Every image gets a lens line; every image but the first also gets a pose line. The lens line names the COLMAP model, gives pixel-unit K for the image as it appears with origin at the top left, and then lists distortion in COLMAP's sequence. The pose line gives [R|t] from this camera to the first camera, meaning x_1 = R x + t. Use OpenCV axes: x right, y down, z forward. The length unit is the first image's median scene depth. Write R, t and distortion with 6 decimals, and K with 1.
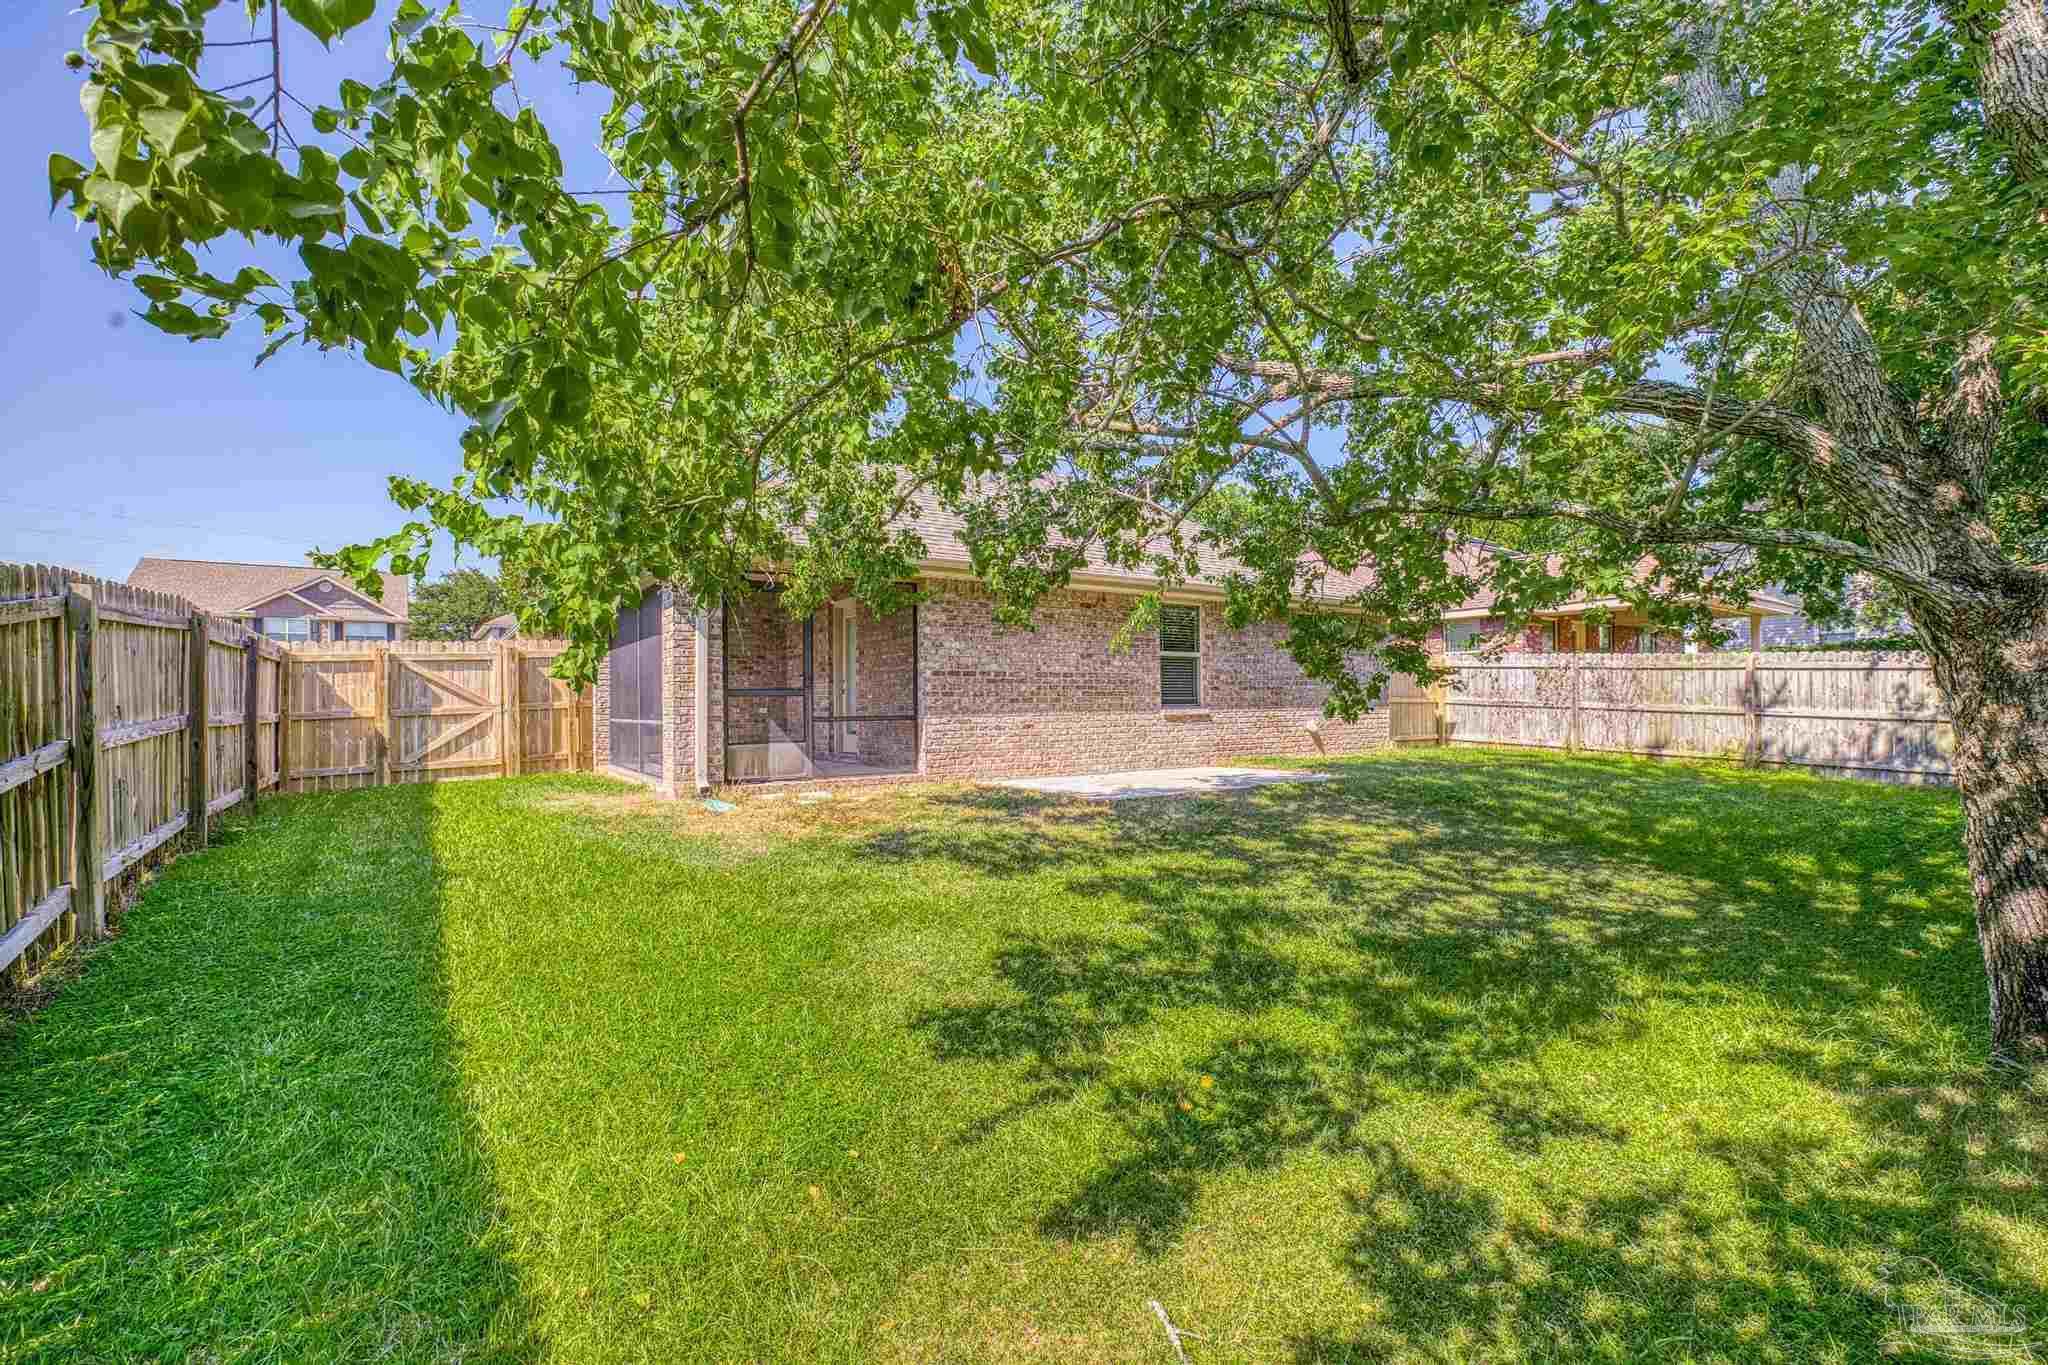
lens RADIAL K [[867.6, 0, 1014.1], [0, 867.6, 695.3], [0, 0, 1]] dist [-0.028350, 0.009904]
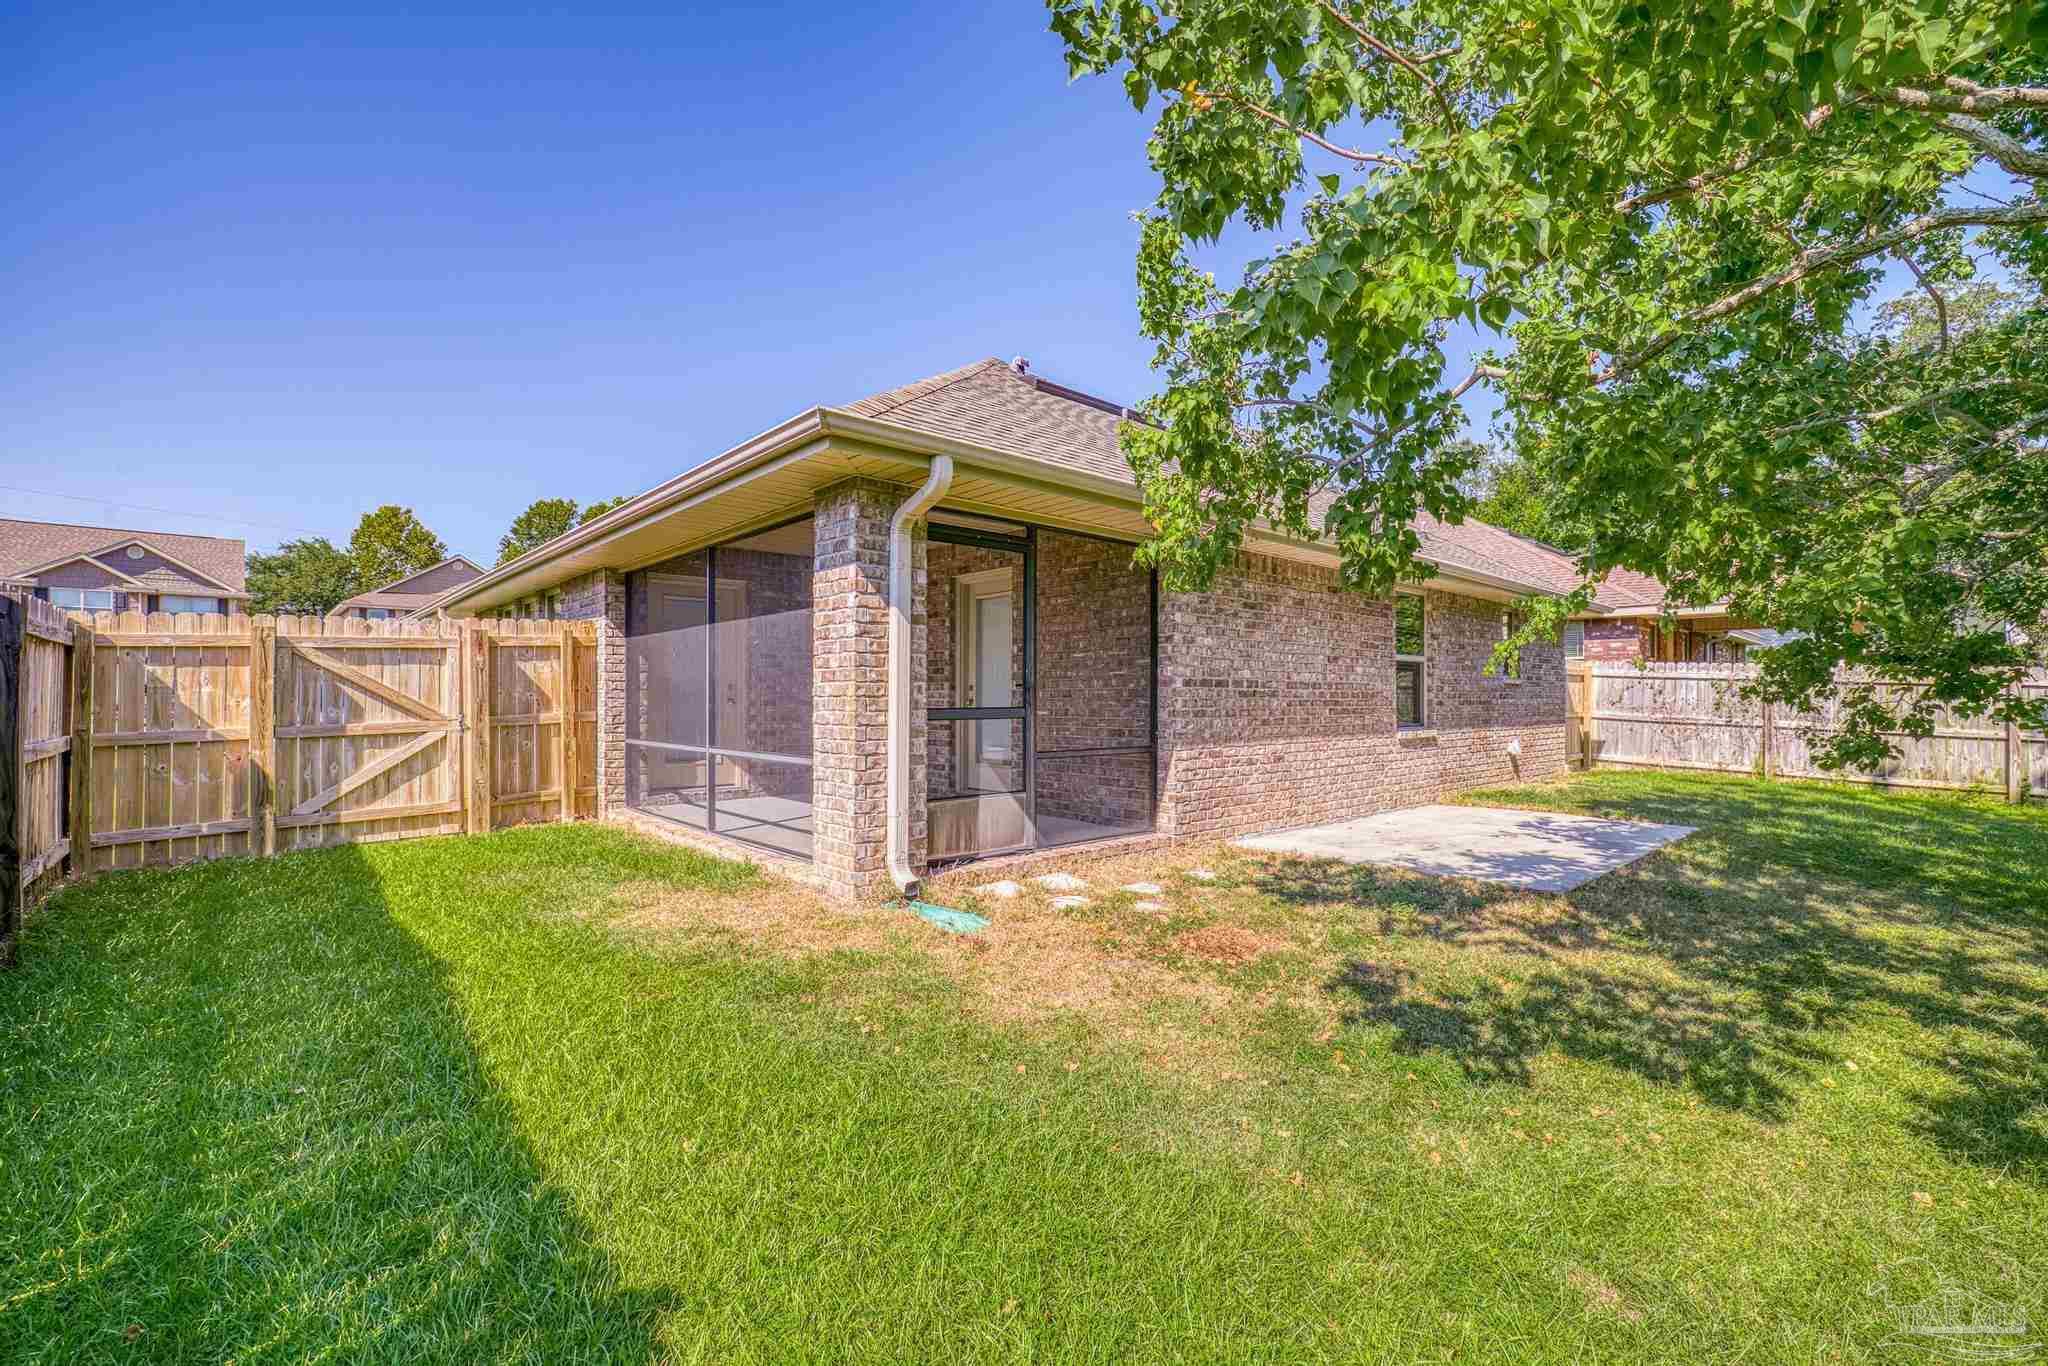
lens RADIAL K [[867.6, 0, 1014.1], [0, 867.6, 695.8], [0, 0, 1]] dist [-0.028350, 0.009904]
pose [[0.991921, 0.012206, 0.126266, -0.273344], [-0.013042, 0.999898, 0.005793, -0.015629], [-0.126182, -0.007393, 0.991980, 0.318094]]
